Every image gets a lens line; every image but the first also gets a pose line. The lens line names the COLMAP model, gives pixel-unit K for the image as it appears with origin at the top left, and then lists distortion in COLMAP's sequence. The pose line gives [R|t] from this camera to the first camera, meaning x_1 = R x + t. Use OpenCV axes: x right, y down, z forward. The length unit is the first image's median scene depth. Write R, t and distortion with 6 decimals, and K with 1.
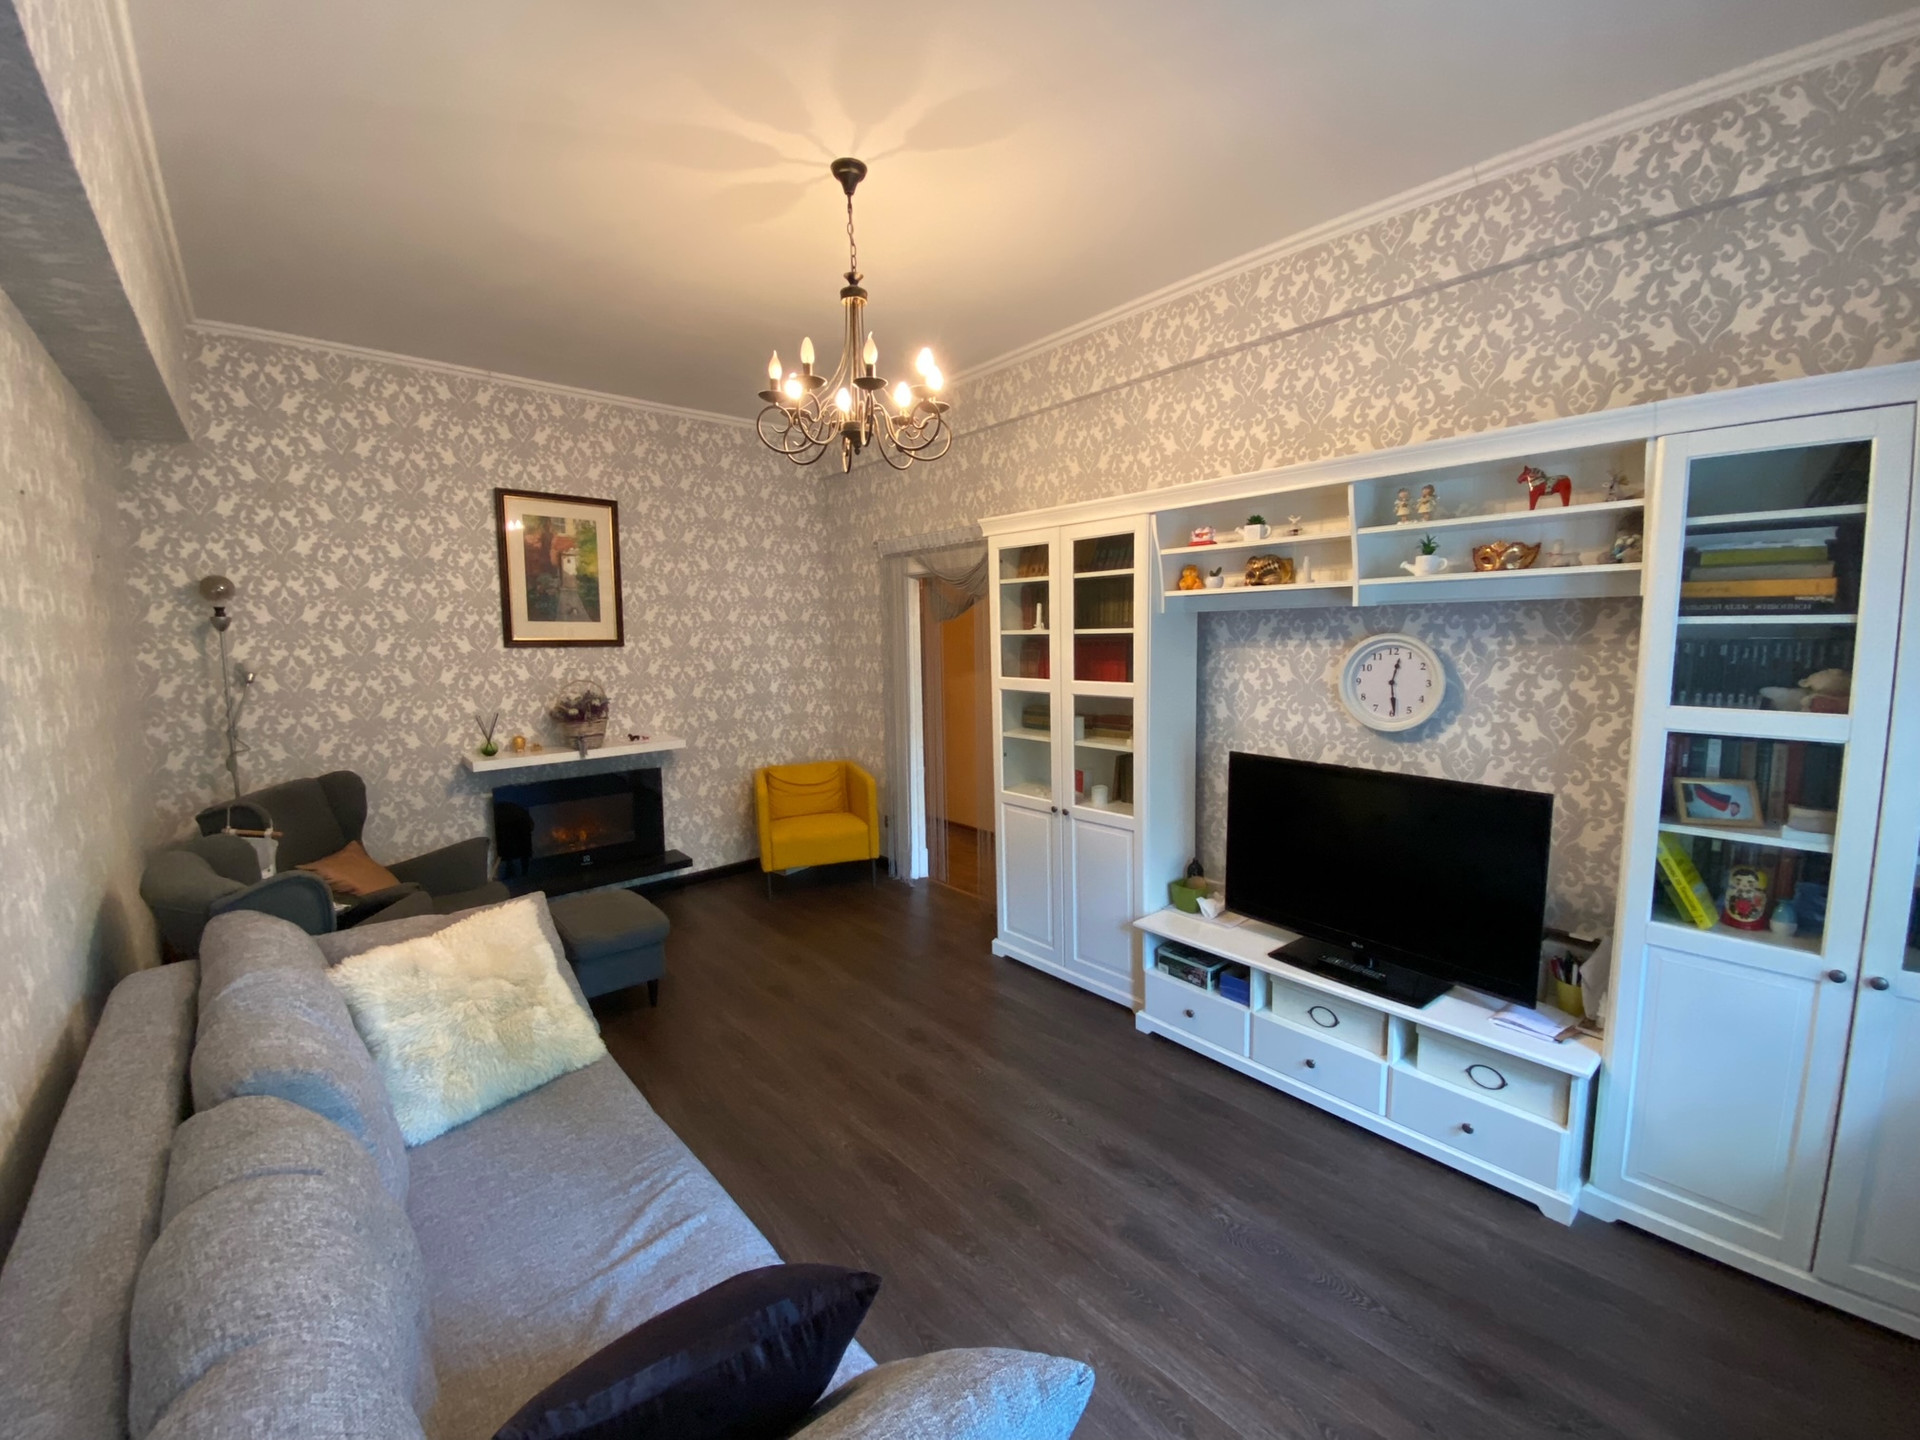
lens RADIAL K [[755.4, 0, 966.6], [0, 755.4, 718.4], [0, 0, 1]] dist [-0.020073, -0.008903]
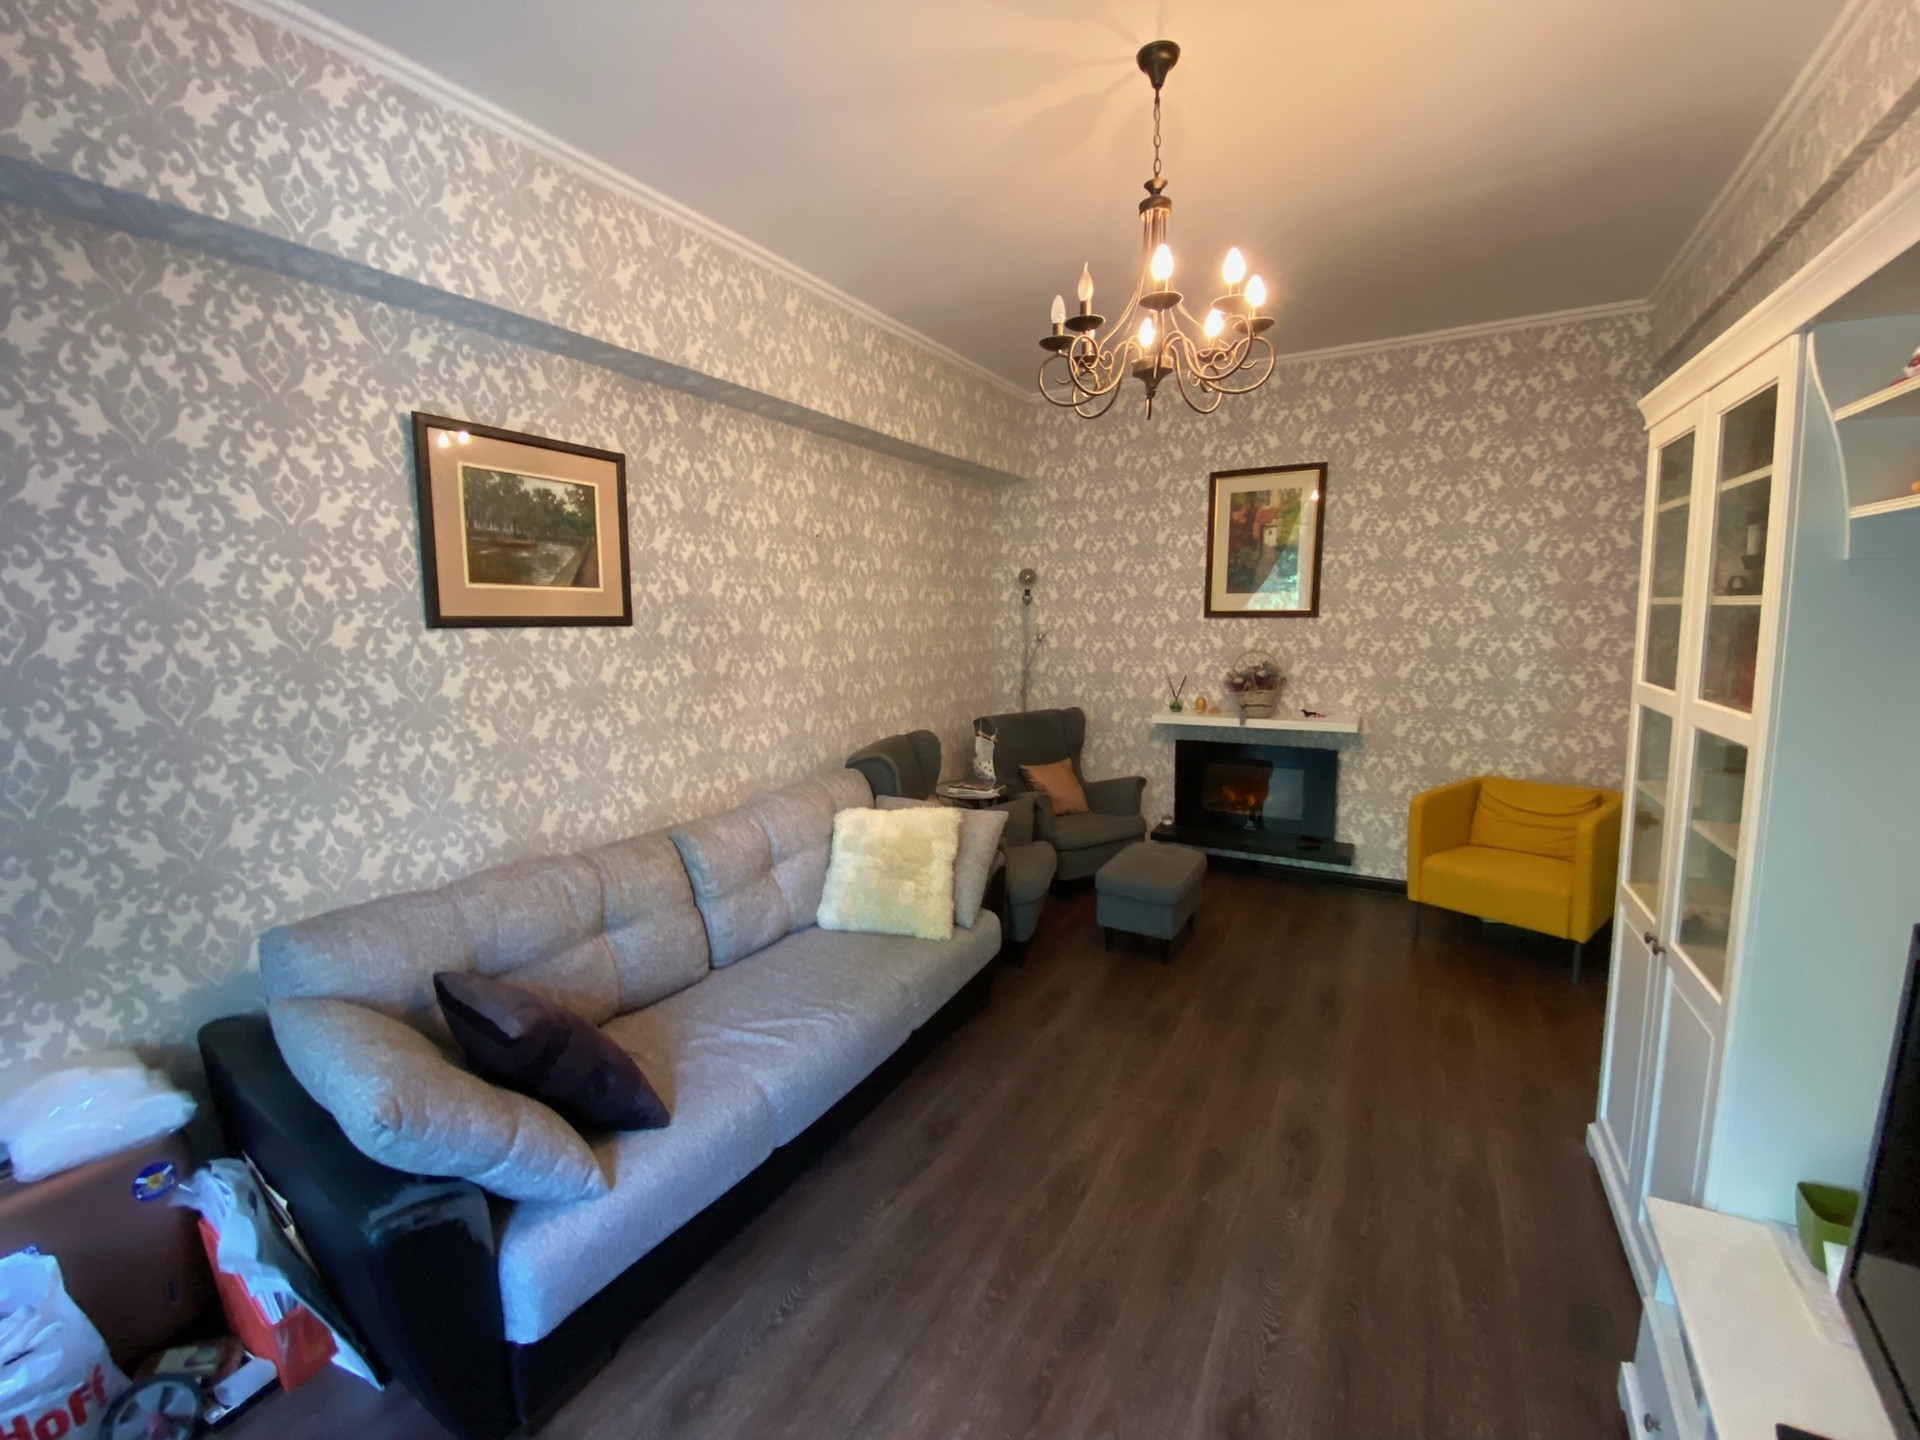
lens RADIAL K [[755.4, 0, 950.2], [0, 755.4, 722.7], [0, 0, 1]] dist [-0.020073, -0.008903]
pose [[0.312718, 0.137324, -0.939867, 0.353630], [-0.087622, 0.989445, 0.115414, -0.037516], [0.945796, 0.046261, 0.321450, 0.298426]]
